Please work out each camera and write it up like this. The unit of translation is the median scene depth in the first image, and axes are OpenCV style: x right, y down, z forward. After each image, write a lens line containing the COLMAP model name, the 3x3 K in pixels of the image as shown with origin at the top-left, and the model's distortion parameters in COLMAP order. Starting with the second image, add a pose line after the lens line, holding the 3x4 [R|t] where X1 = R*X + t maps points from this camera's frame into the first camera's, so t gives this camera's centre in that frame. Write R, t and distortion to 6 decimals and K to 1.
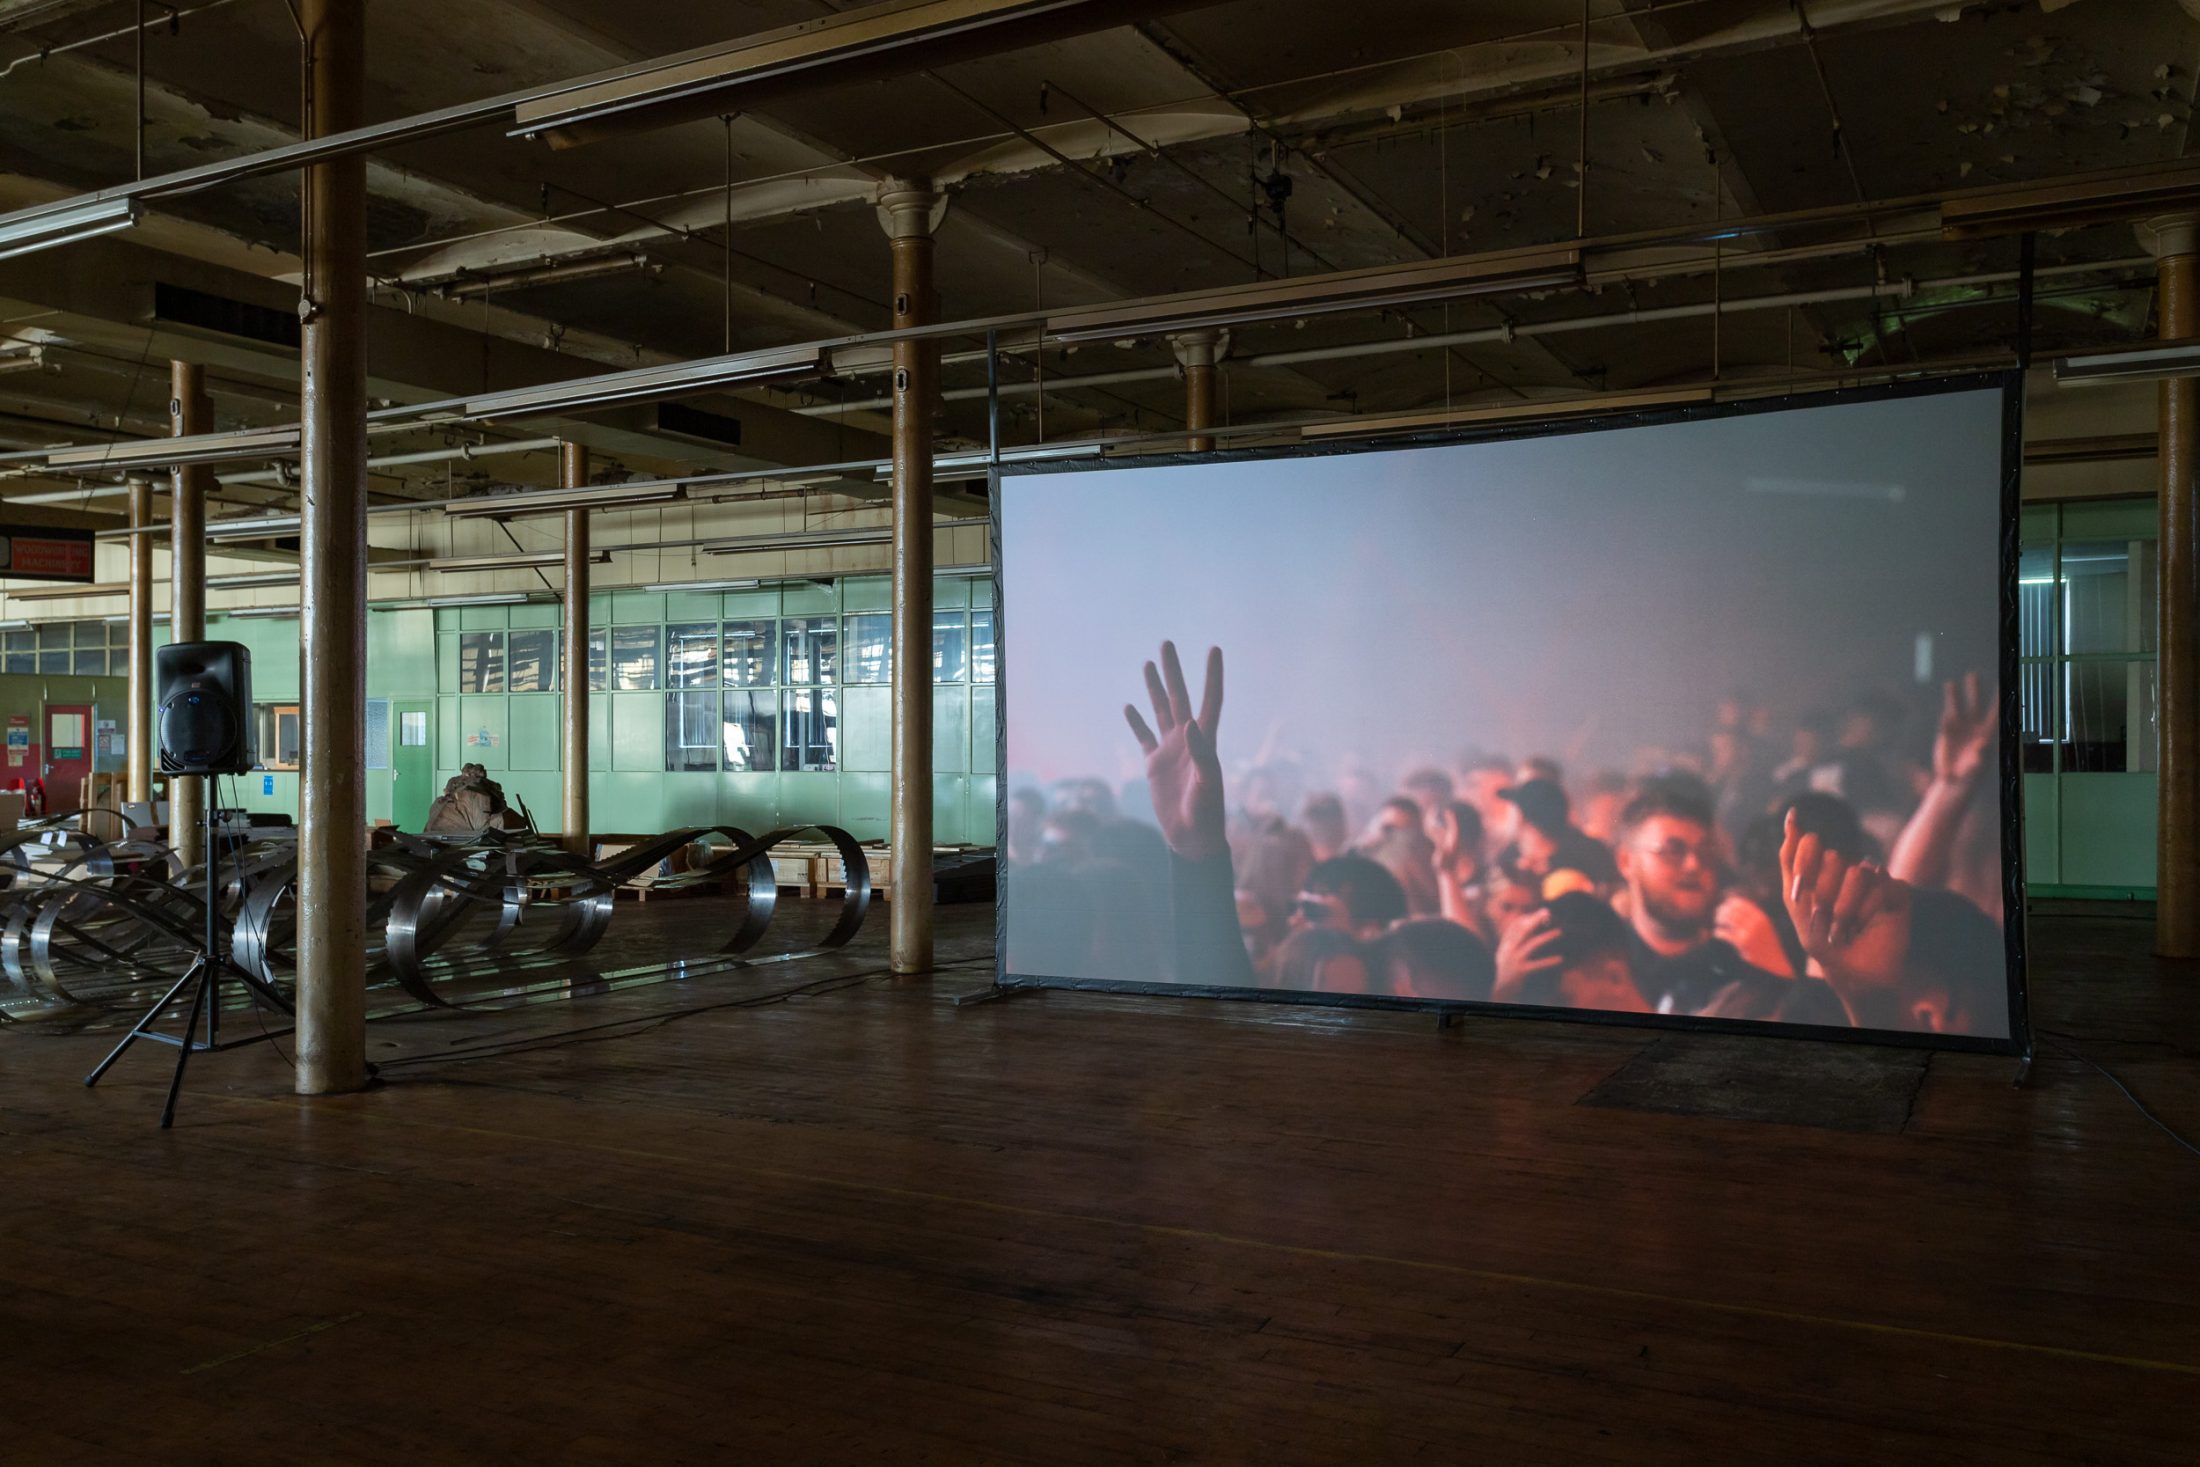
lens RADIAL K [[1840.3, 0, 1024.1], [0, 1840.3, 736.5], [0, 0, 1]] dist [0.005177, -0.008434]
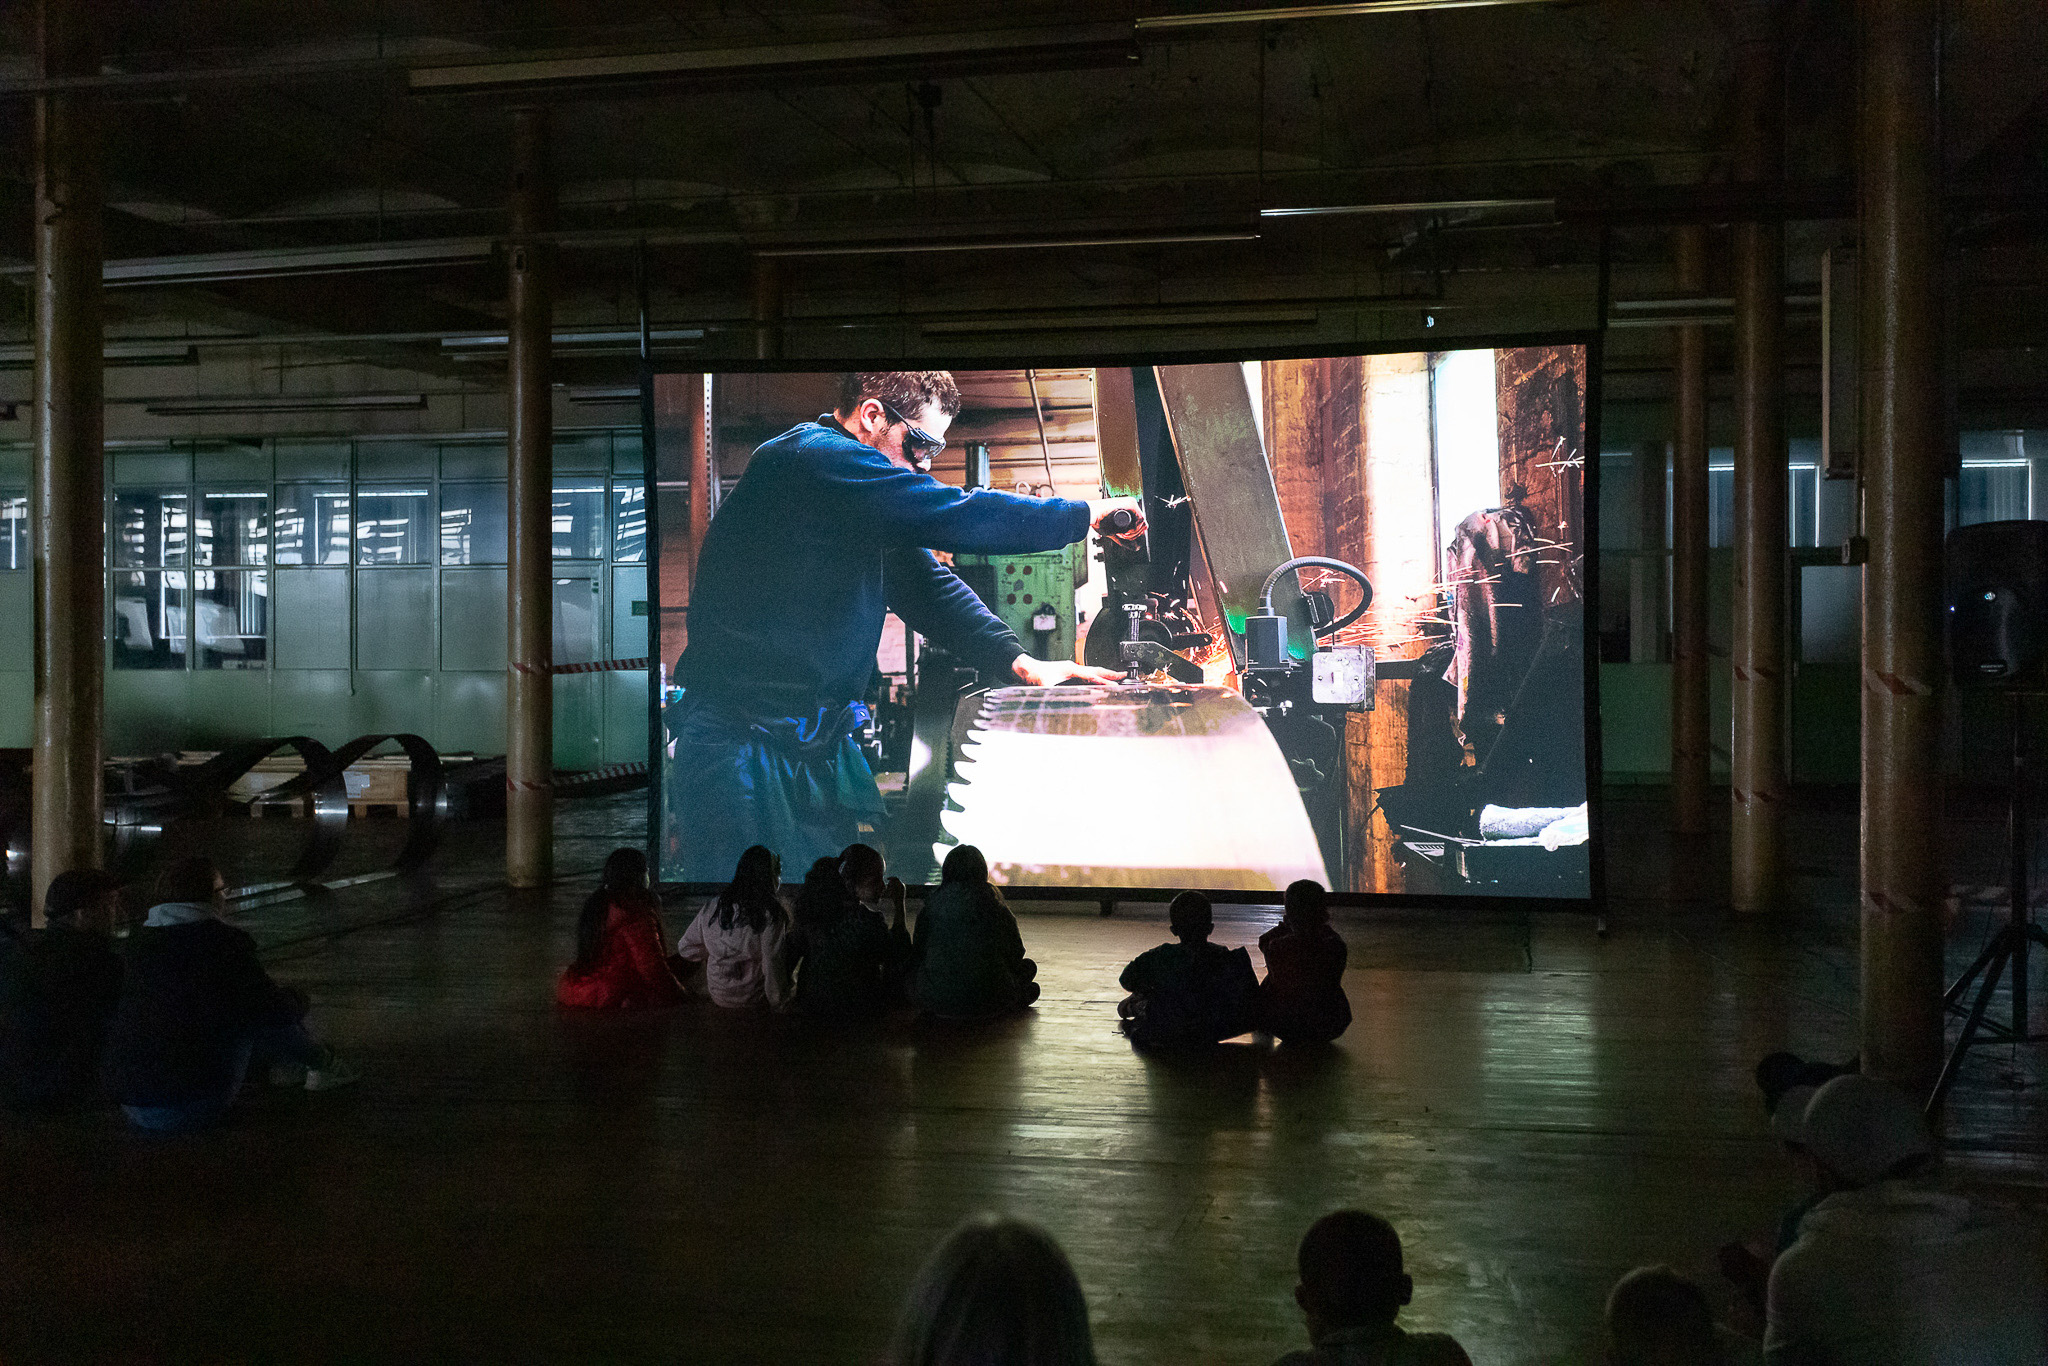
lens RADIAL K [[2310.0, 0, 1015.7], [0, 2310.0, 631.5], [0, 0, 1]] dist [0.000126, -0.013333]
pose [[0.955291, -0.001531, 0.295663, -0.172452], [-0.000663, 0.999973, 0.007320, -0.012345], [-0.295666, -0.007189, 0.955264, -0.207409]]
